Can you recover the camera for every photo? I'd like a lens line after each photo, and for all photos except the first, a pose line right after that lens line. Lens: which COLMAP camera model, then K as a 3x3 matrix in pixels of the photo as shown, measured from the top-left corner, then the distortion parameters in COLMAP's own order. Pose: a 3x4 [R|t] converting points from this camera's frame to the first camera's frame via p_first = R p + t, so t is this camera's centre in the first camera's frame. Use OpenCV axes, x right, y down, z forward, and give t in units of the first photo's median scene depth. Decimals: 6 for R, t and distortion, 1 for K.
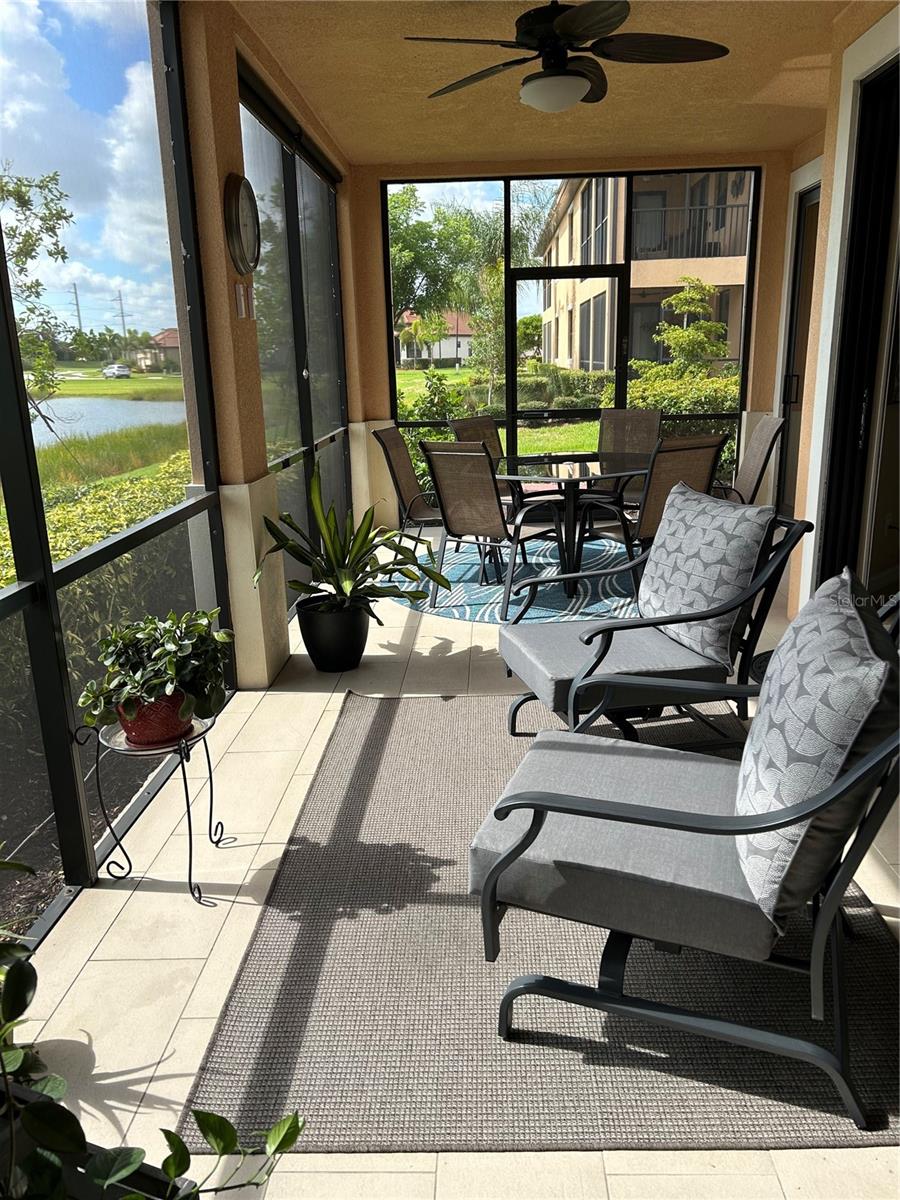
lens RADIAL K [[906.0, 0, 458.0], [0, 906.0, 601.1], [0, 0, 1]] dist [0.057800, -0.066935]
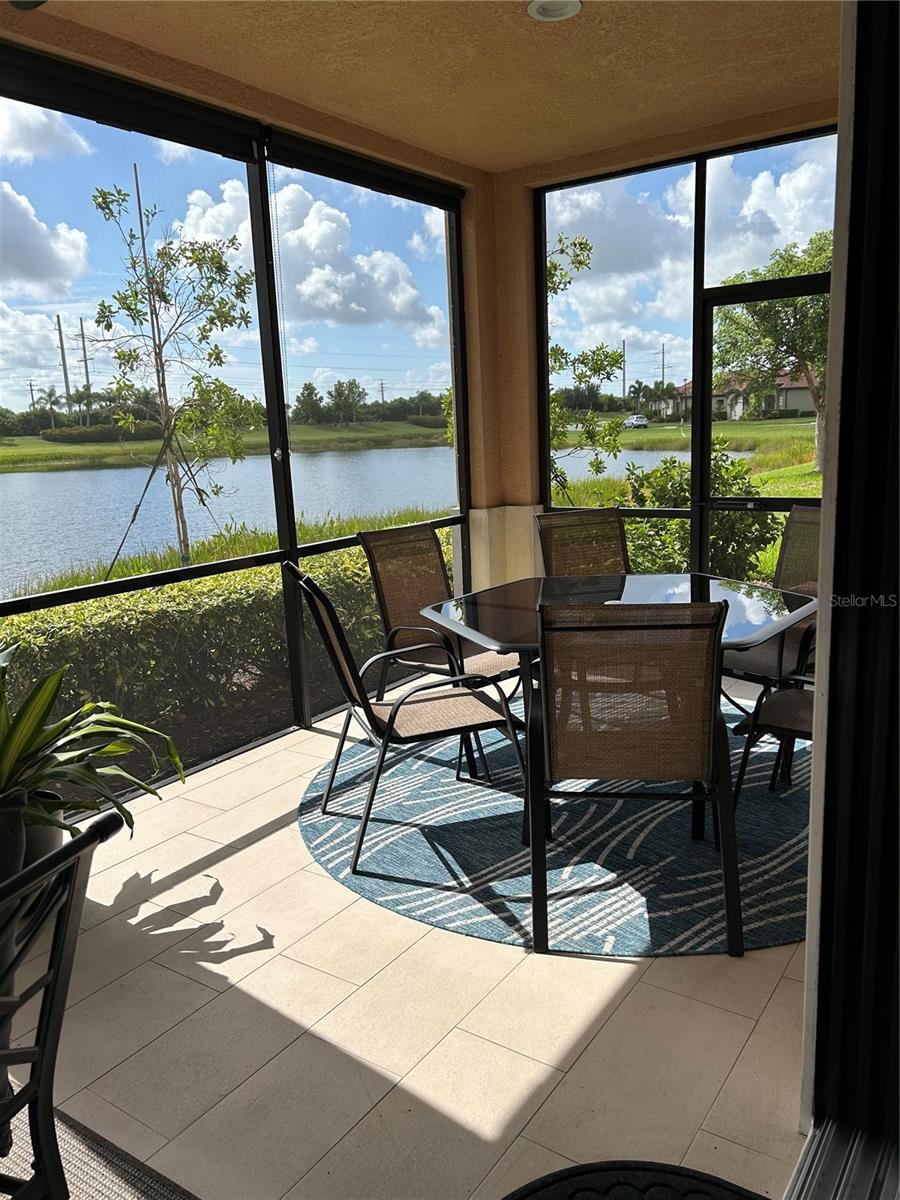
lens RADIAL K [[906.0, 0, 440.6], [0, 906.0, 599.1], [0, 0, 1]] dist [0.057800, -0.066935]
pose [[0.842107, 0.092642, -0.531293, 0.386582], [-0.120093, 0.992613, -0.017266, -0.147630], [0.525769, 0.078344, 0.847012, 0.495178]]
